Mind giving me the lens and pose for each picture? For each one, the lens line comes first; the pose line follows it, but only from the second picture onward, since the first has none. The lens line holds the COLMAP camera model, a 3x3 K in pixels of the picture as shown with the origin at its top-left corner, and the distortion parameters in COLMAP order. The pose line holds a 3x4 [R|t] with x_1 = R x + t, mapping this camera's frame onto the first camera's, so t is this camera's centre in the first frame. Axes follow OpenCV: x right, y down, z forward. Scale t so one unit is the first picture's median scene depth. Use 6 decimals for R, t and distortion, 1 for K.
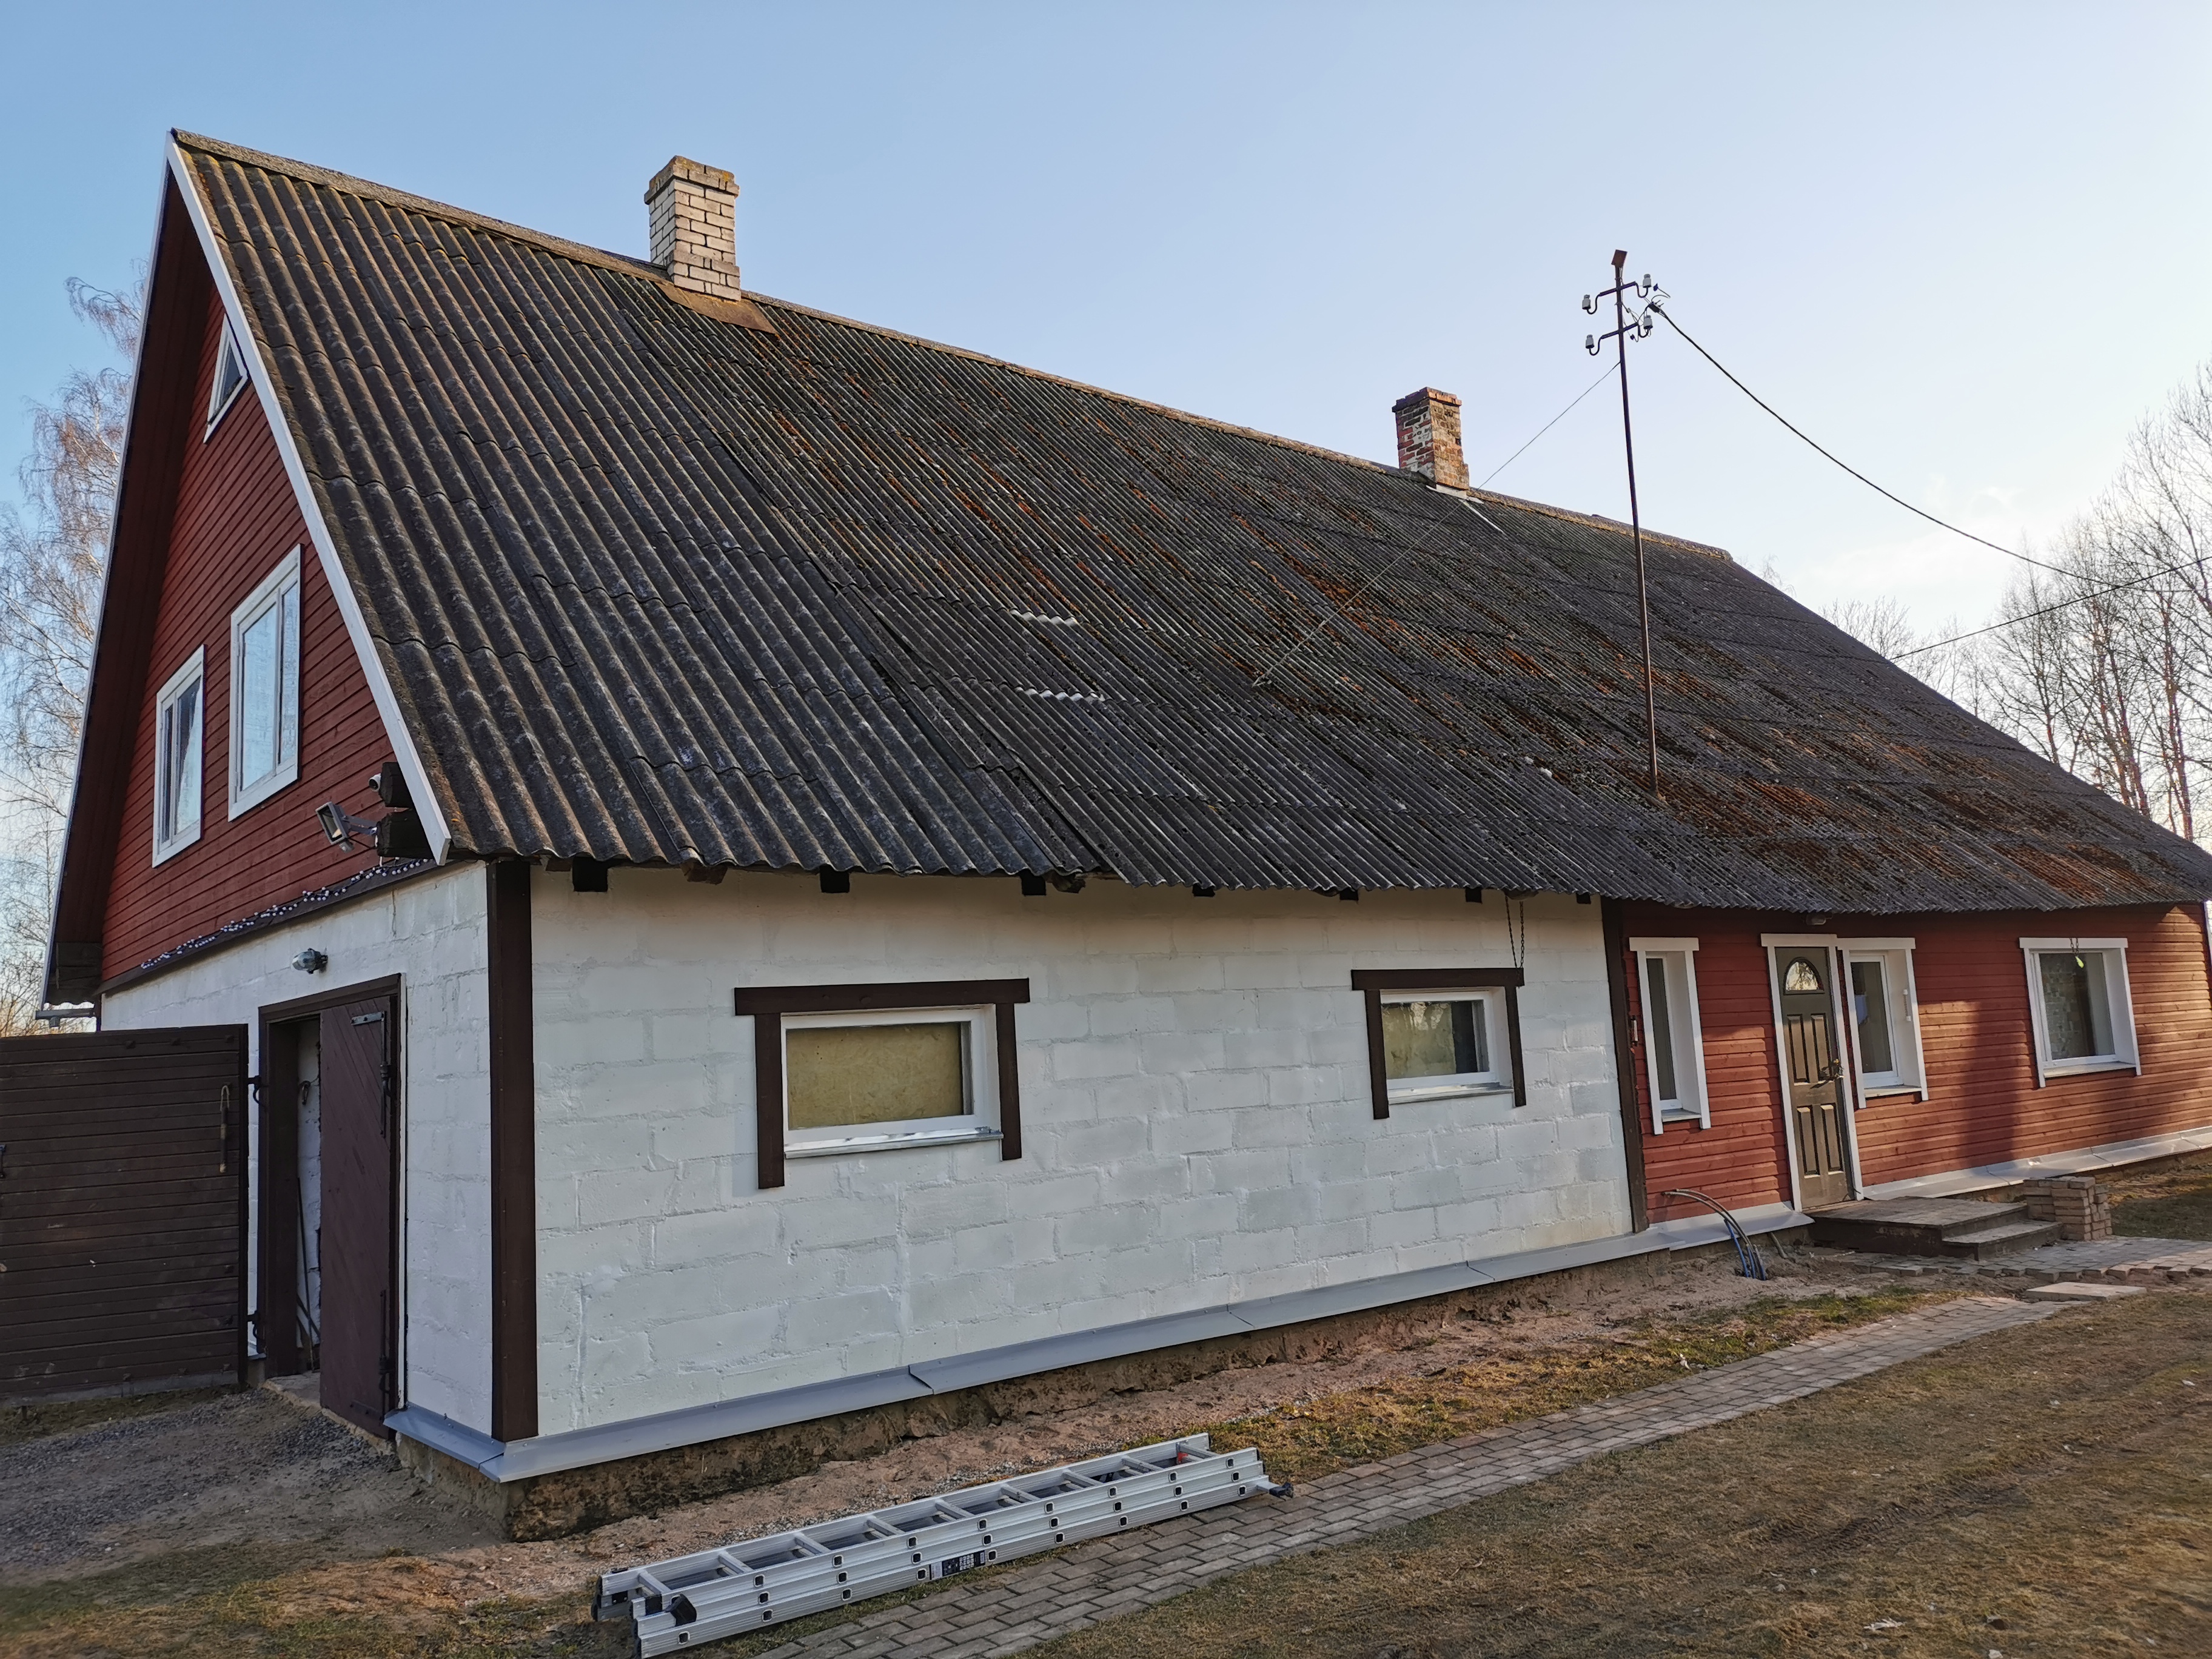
lens RADIAL K [[1698.5, 0, 1102.9], [0, 1698.5, 831.7], [0, 0, 1]] dist [0.045706, -0.006855]
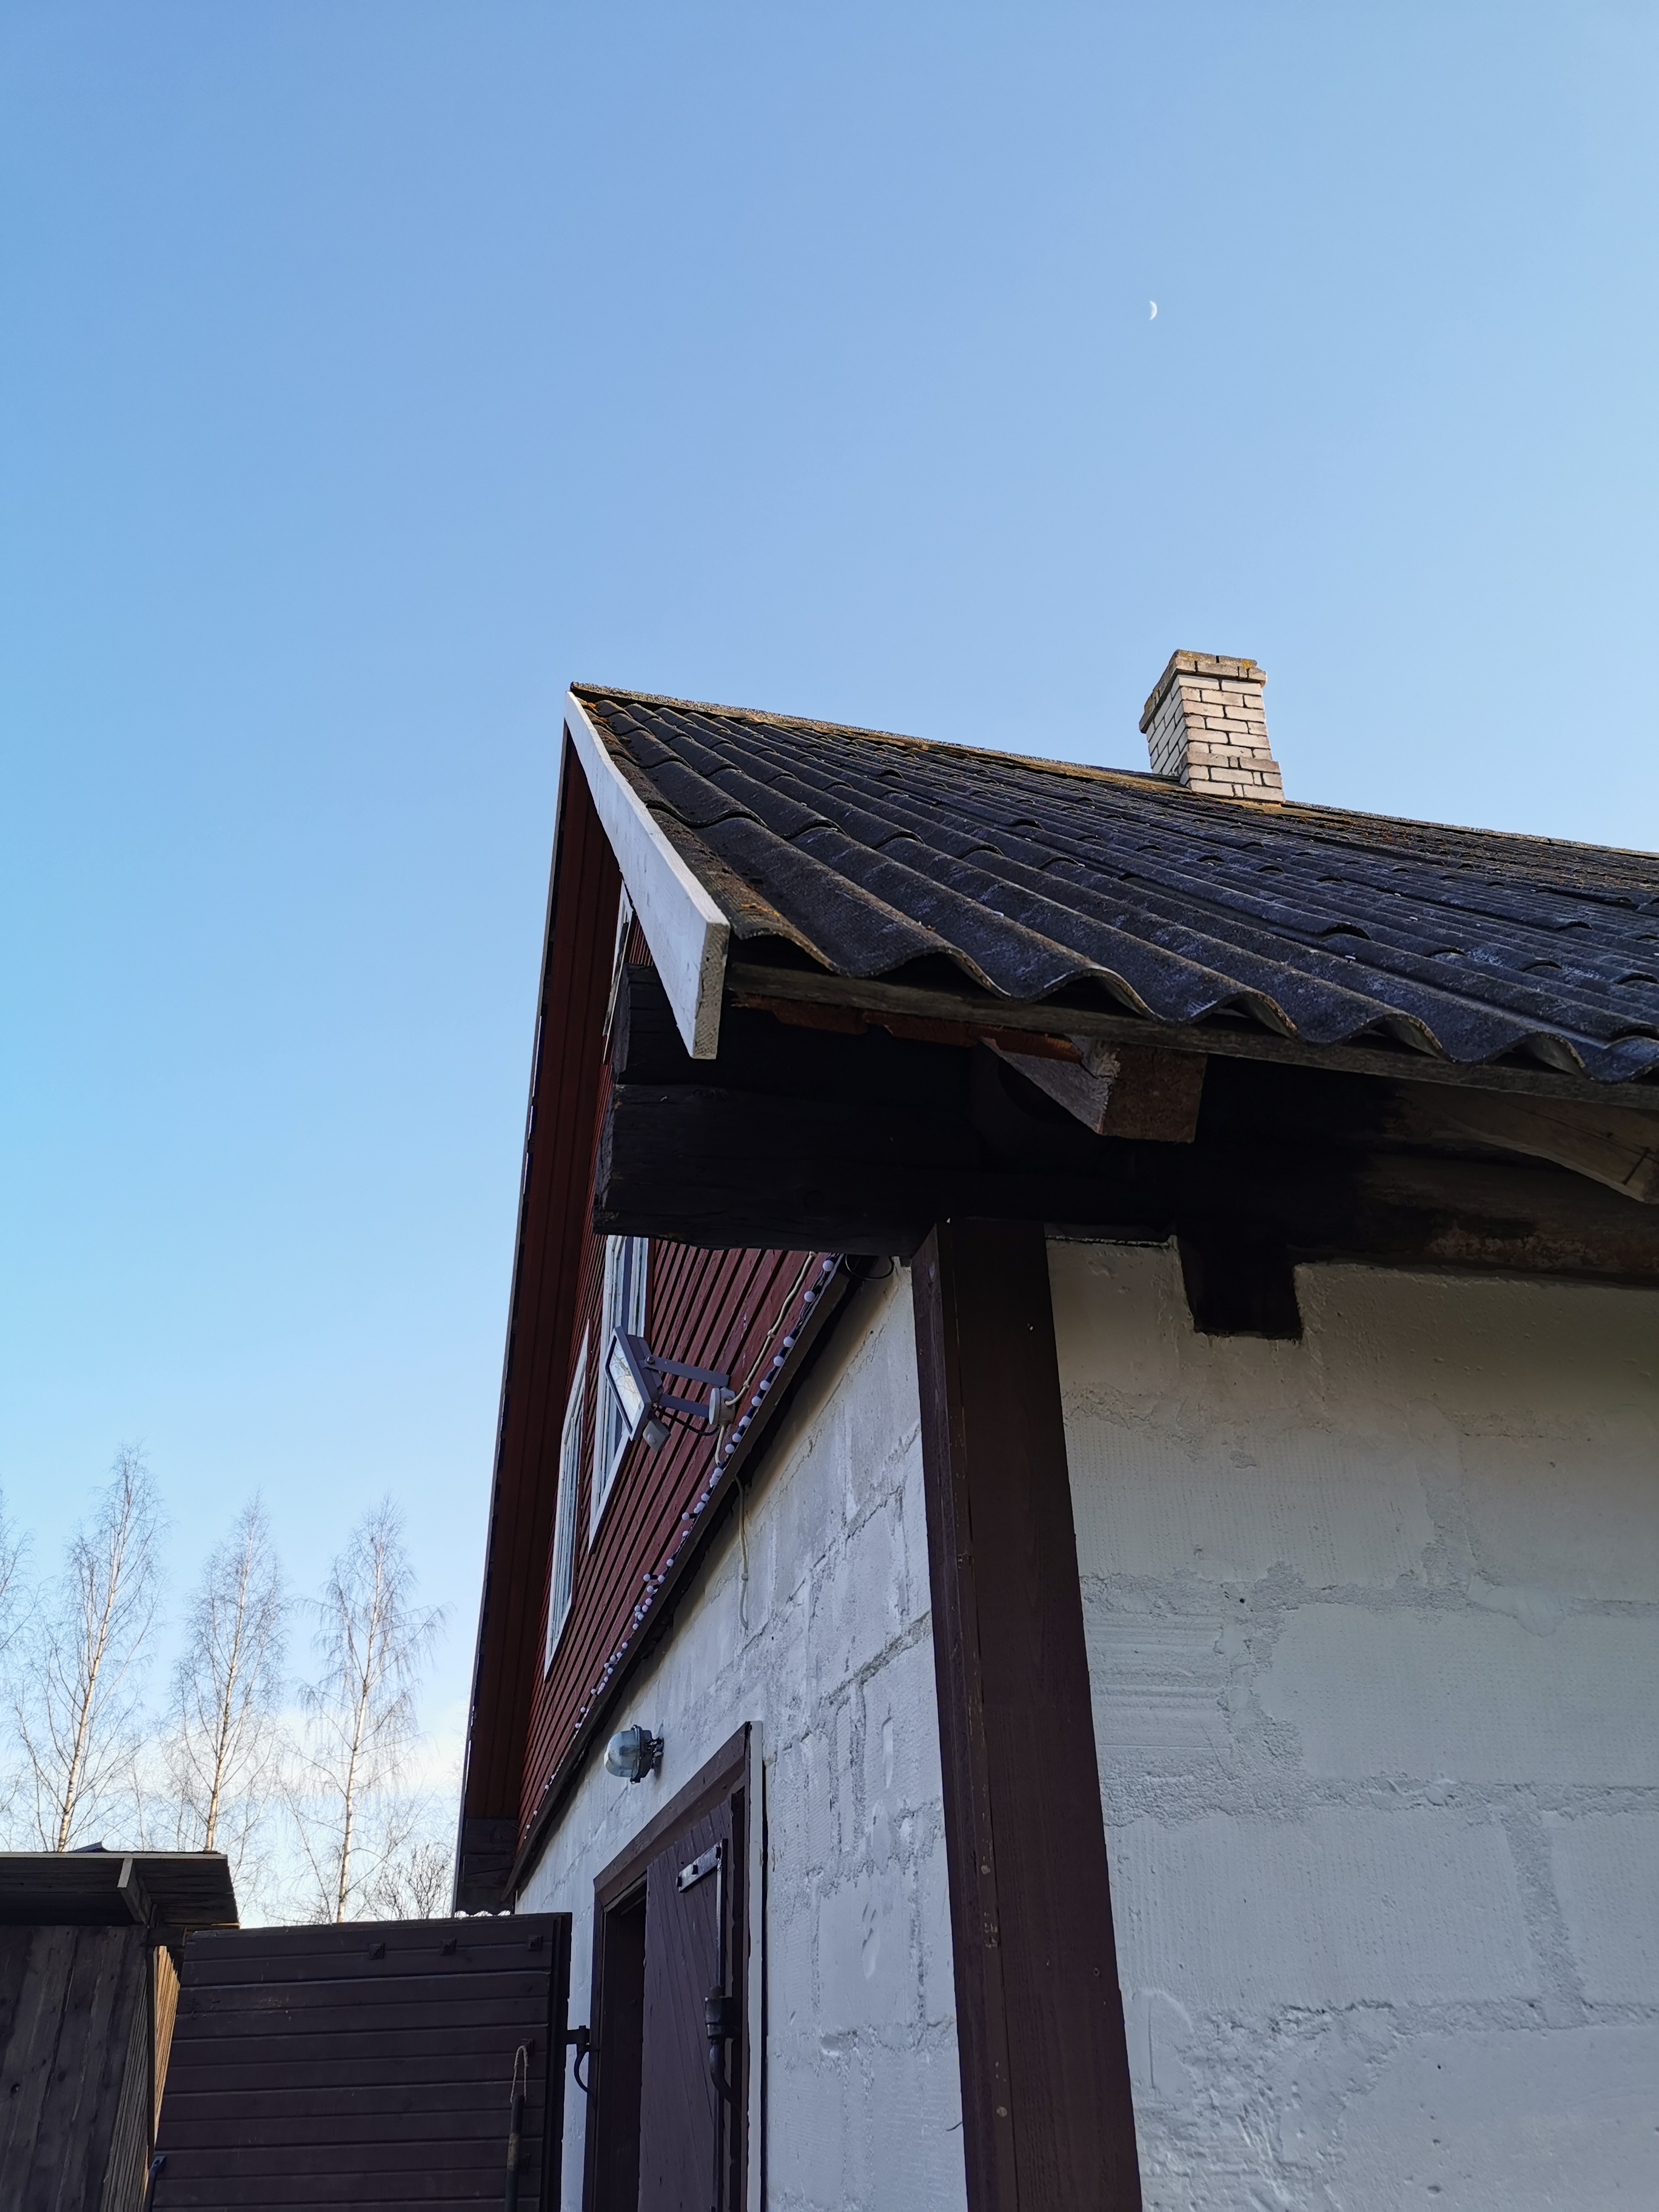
lens RADIAL K [[1698.5, 0, 833.5], [0, 1698.5, 1109.3], [0, 0, 1]] dist [0.045706, -0.006855]
pose [[0.903547, -0.172686, -0.392150, -0.178642], [0.022070, 0.932736, -0.359885, 0.074862], [0.427920, 0.316518, 0.846582, 0.520758]]
